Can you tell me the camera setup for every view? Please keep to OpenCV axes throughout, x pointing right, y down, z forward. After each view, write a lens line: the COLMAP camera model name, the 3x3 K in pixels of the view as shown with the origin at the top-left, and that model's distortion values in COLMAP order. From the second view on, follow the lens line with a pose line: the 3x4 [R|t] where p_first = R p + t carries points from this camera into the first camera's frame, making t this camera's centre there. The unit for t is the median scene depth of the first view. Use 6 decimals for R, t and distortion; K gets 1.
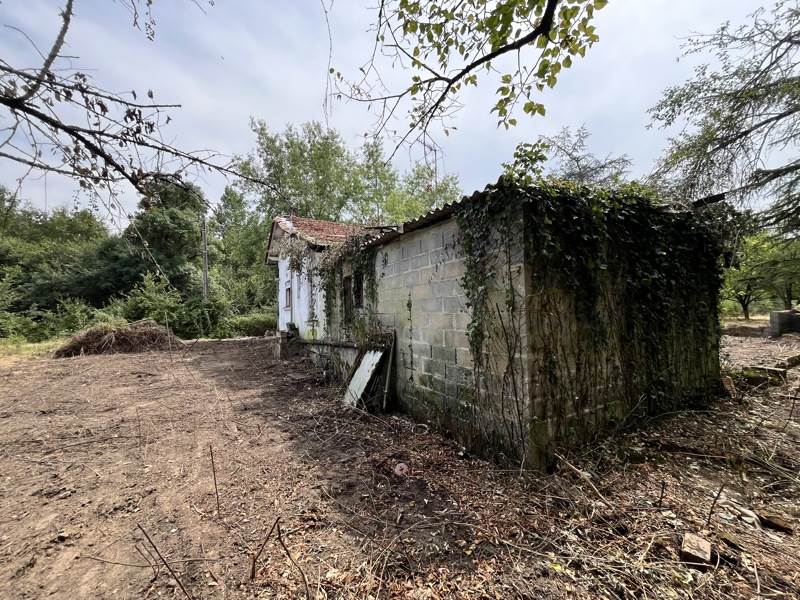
lens RADIAL K [[319.4, 0, 400.4], [0, 319.4, 298.8], [0, 0, 1]] dist [-0.000926, -0.000109]
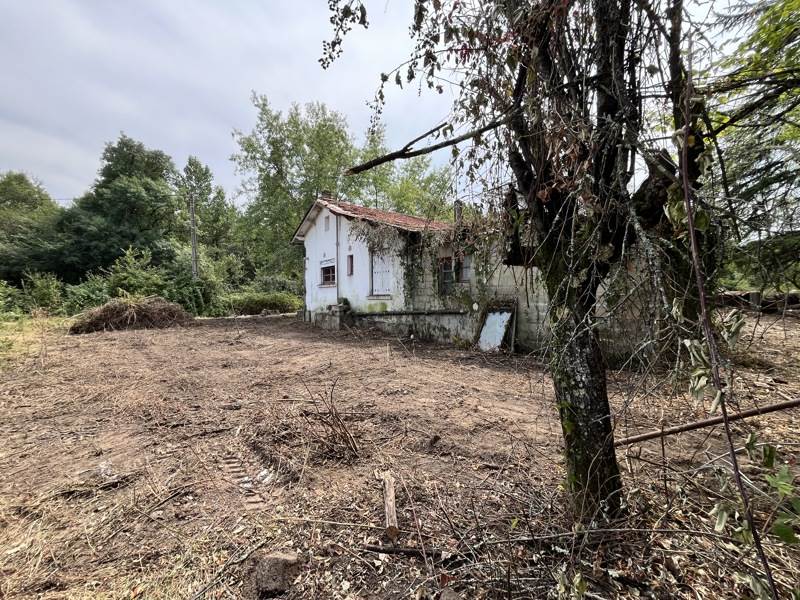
lens RADIAL K [[319.4, 0, 399.6], [0, 319.4, 298.6], [0, 0, 1]] dist [-0.000926, -0.000109]
pose [[0.989352, 0.006480, 0.145401, -0.145959], [-0.014260, 0.998518, 0.052527, 0.007645], [-0.144845, -0.054041, 0.987978, -0.061382]]
